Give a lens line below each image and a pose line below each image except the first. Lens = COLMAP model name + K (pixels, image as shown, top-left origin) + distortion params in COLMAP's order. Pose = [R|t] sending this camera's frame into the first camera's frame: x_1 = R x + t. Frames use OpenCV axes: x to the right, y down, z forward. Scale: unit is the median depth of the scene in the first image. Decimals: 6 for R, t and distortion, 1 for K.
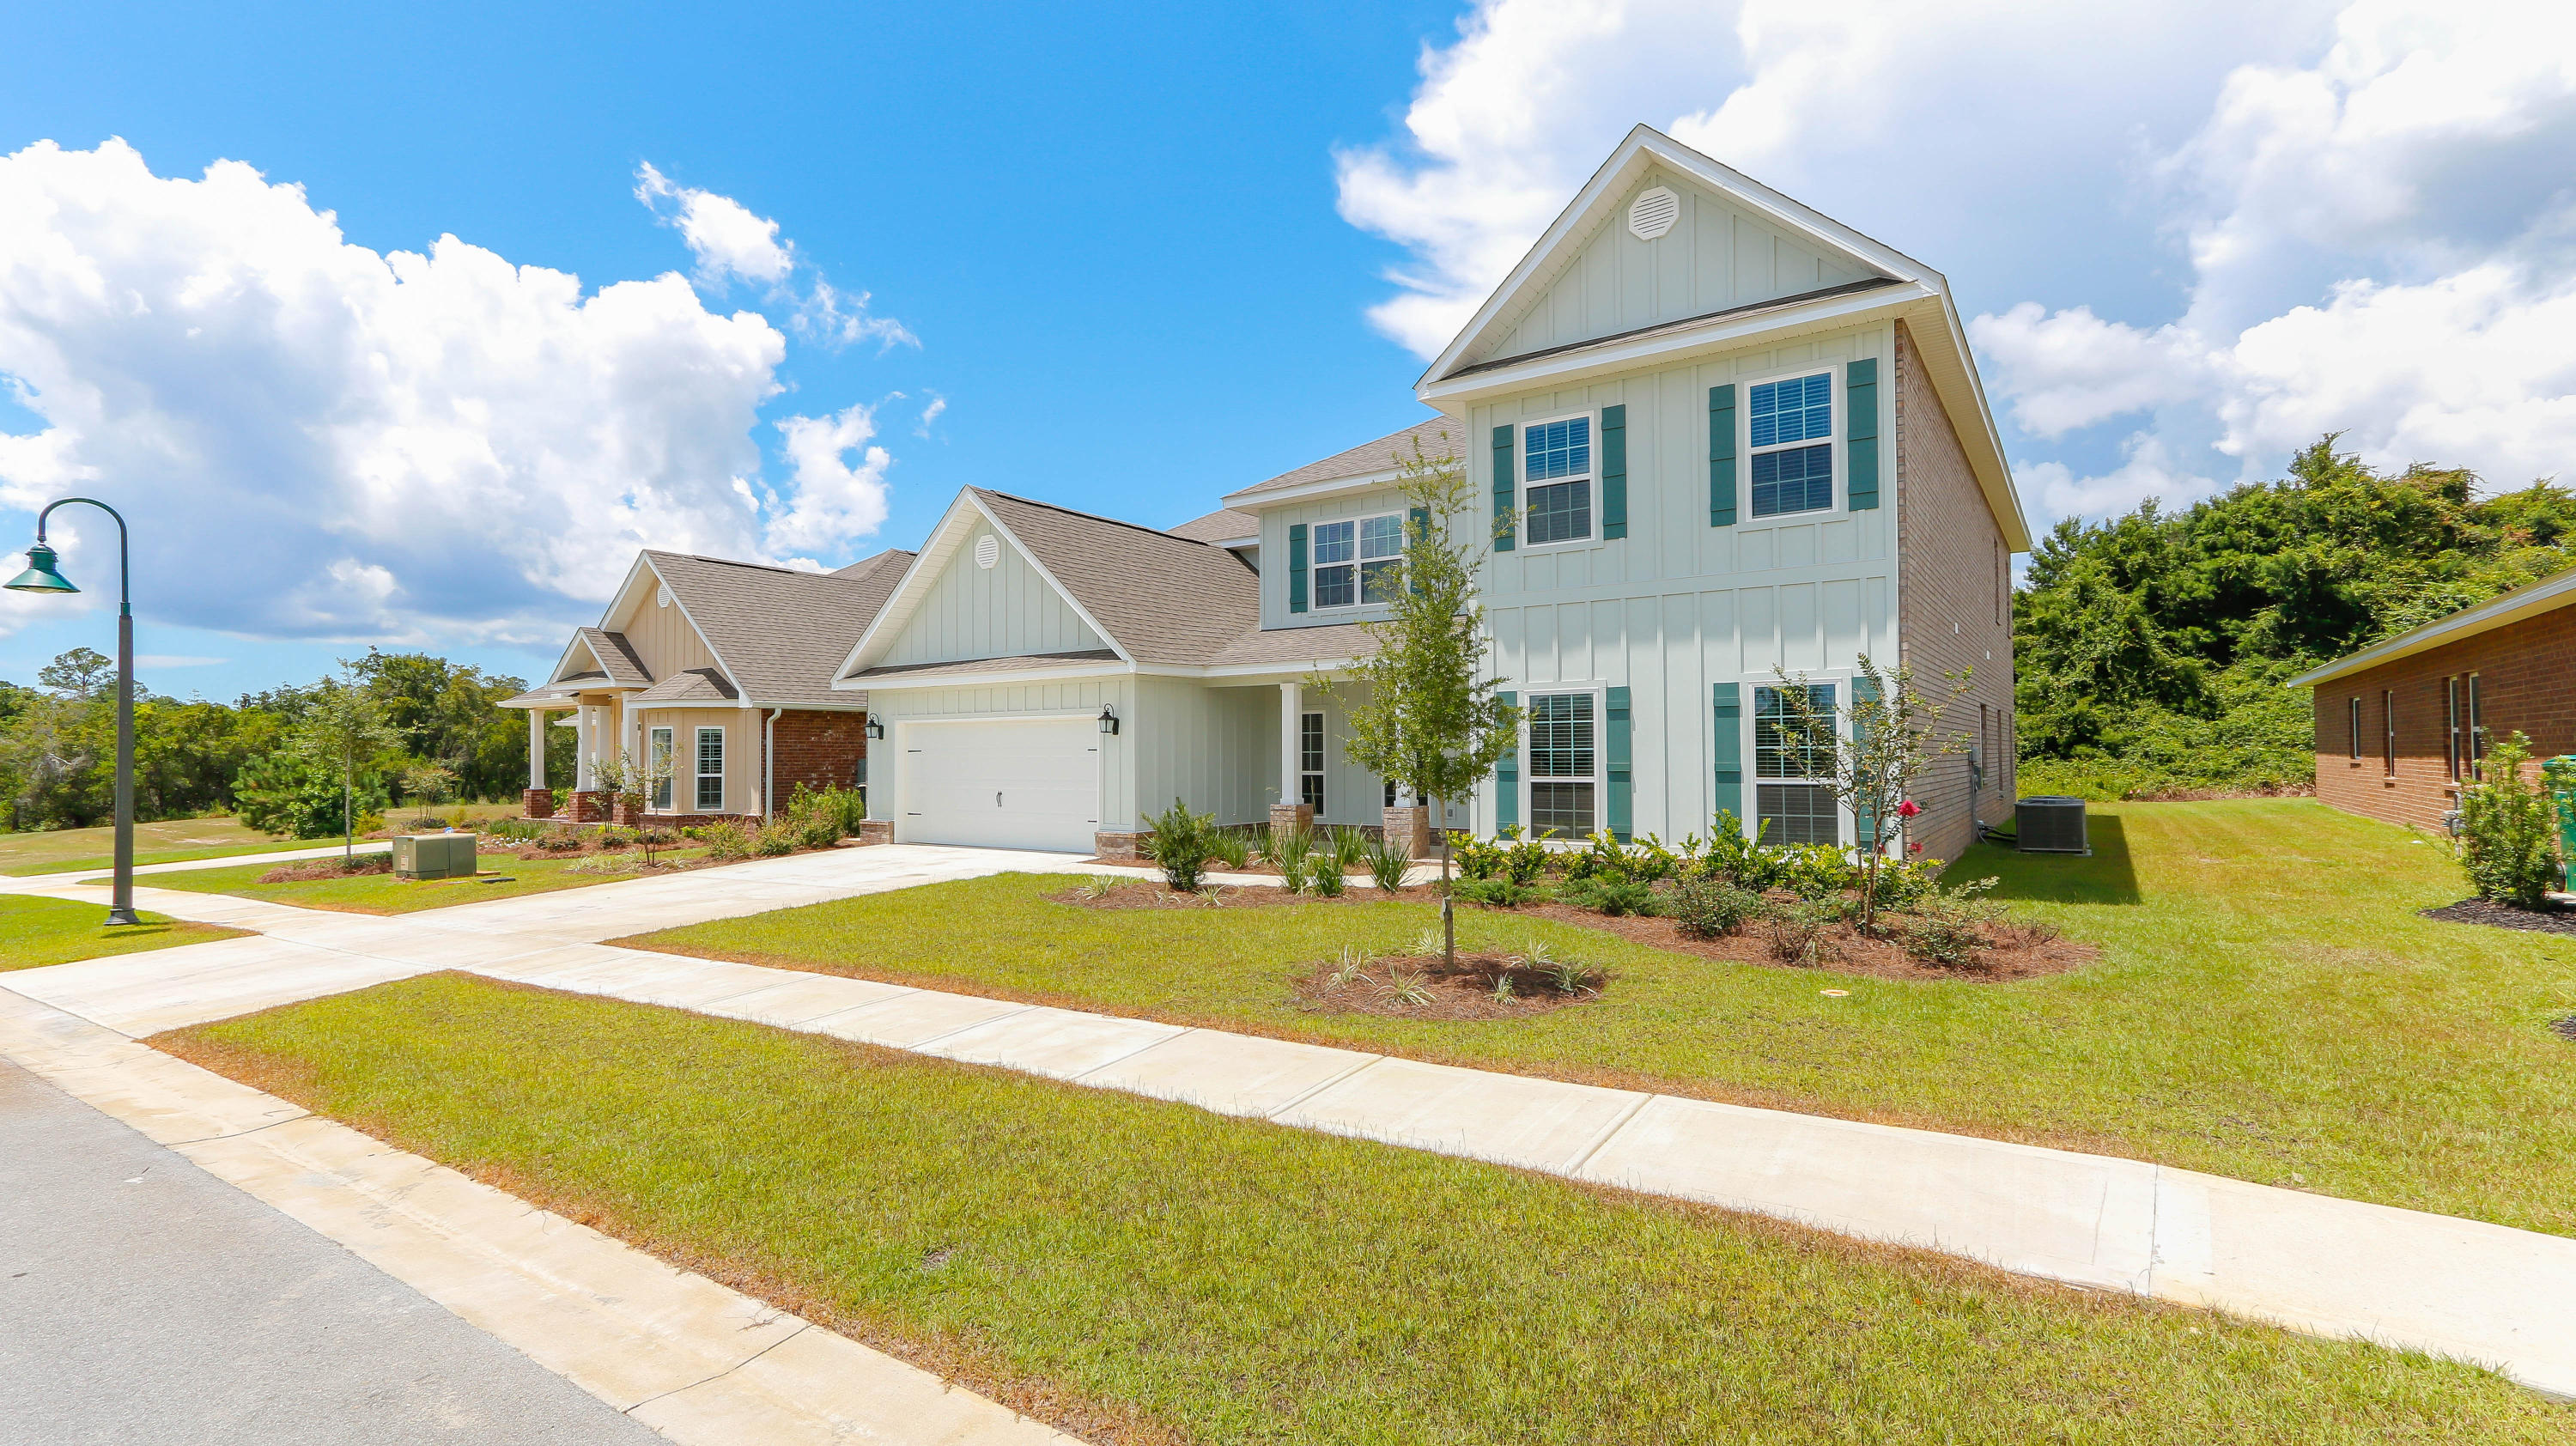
lens RADIAL K [[1168.0, 0, 1288.0], [0, 1168.0, 723.0], [0, 0, 1]] dist [0.006166, 0.000009]
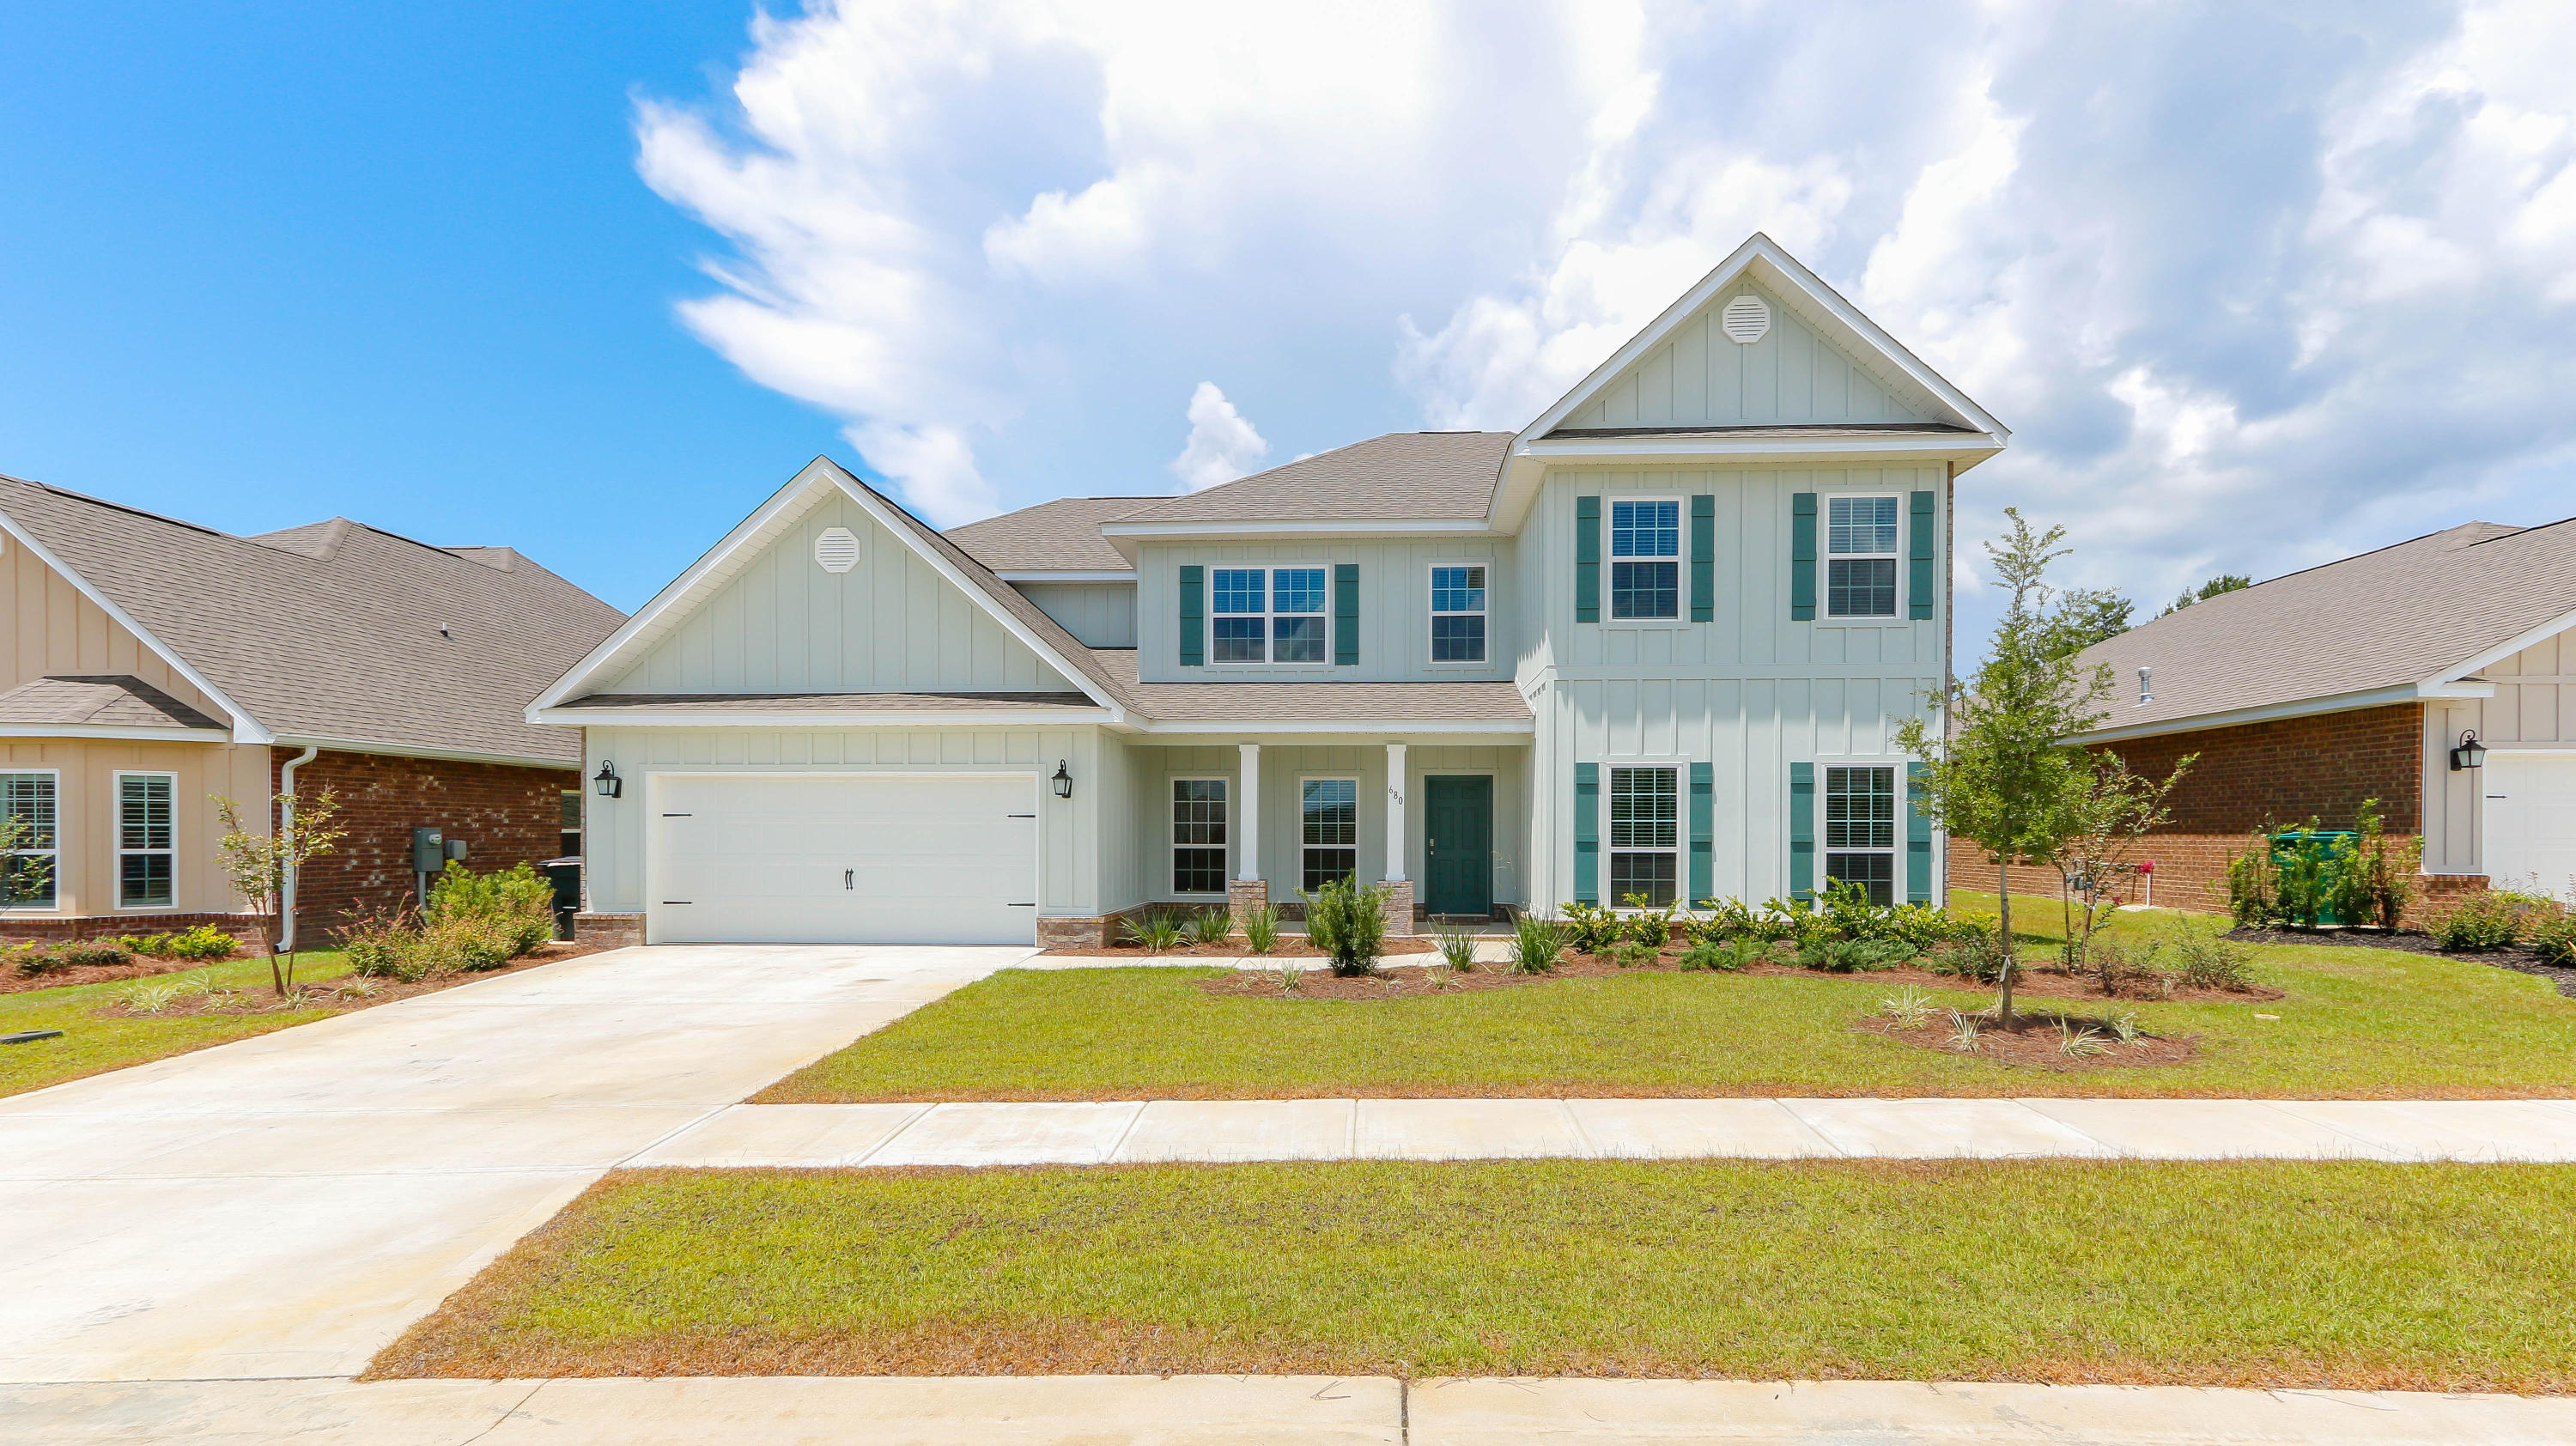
lens RADIAL K [[1210.8, 0, 1303.2], [0, 1210.8, 841.5], [0, 0, 1]] dist [0.011523, 0.000018]
pose [[0.847405, 0.002648, 0.530941, -0.452752], [-0.020687, 0.999393, 0.028034, 0.012956], [-0.530544, -0.034740, 0.846945, 0.190139]]
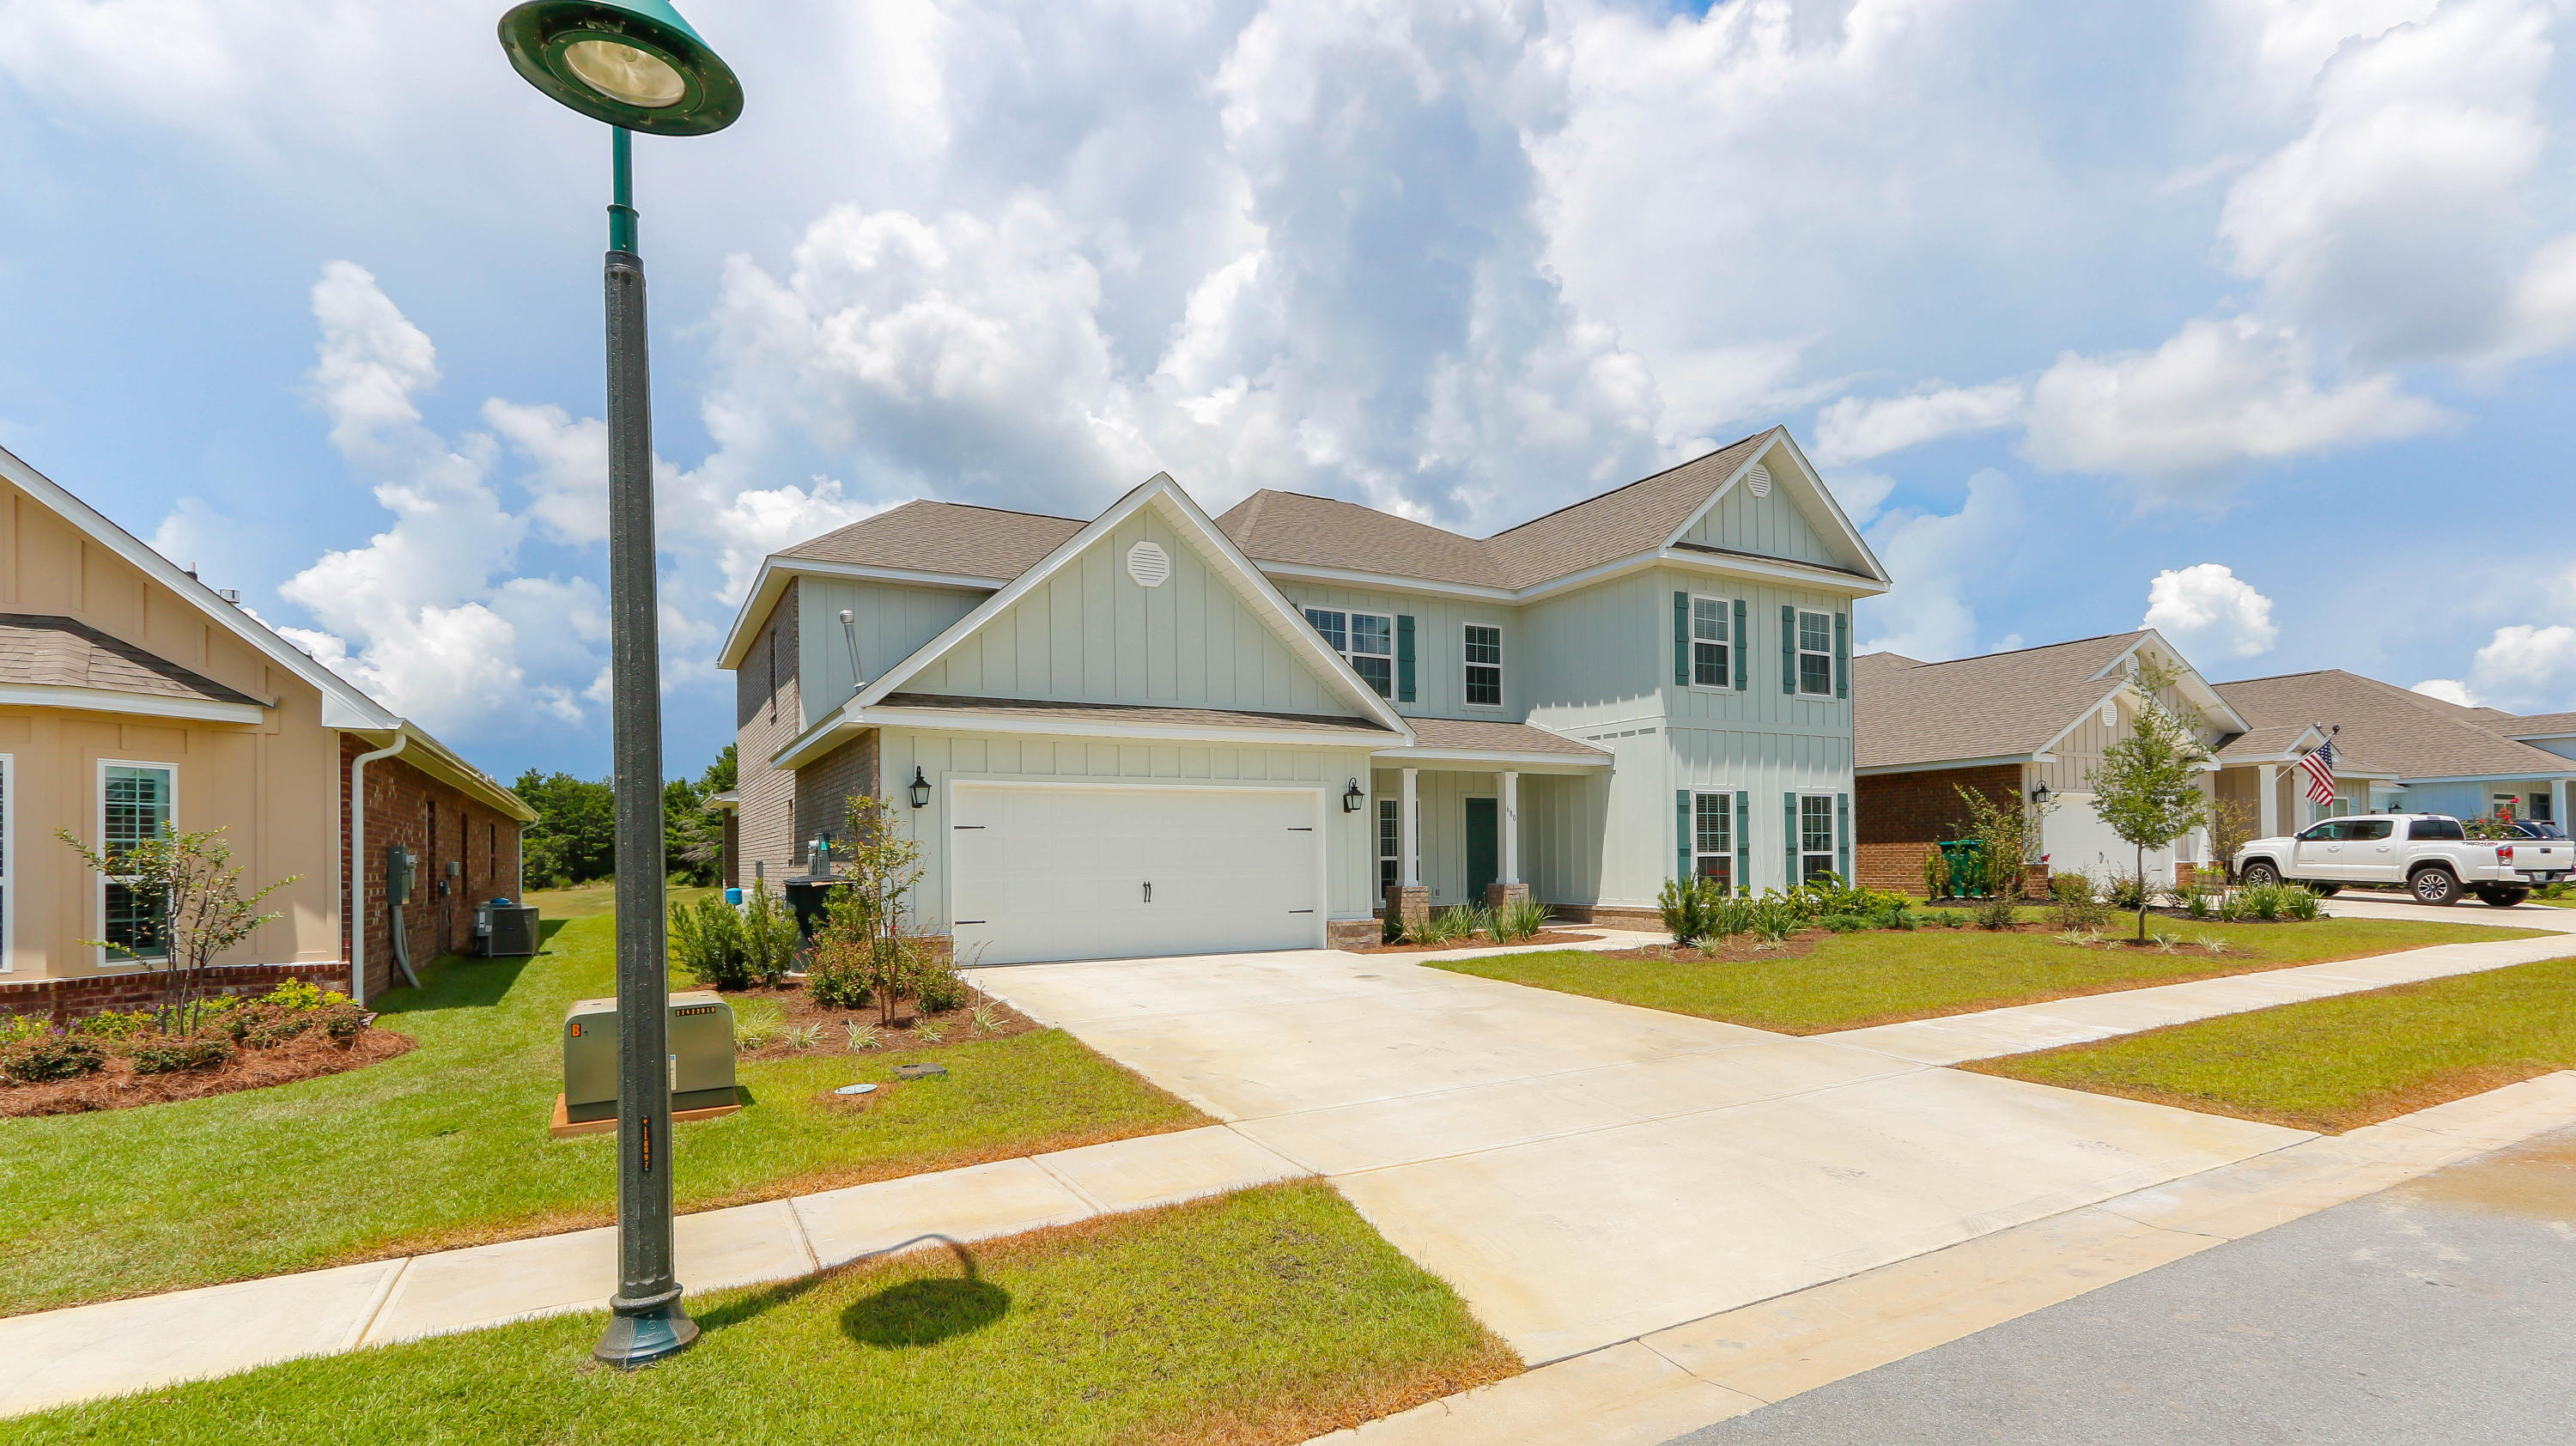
lens RADIAL K [[1210.8, 0, 1303.2], [0, 1210.8, 841.5], [0, 0, 1]] dist [0.011523, 0.000018]
pose [[0.438195, 0.013062, 0.898785, -0.994155], [-0.016411, 0.999844, -0.006530, 0.038603], [-0.898730, -0.011889, 0.438341, 0.613239]]
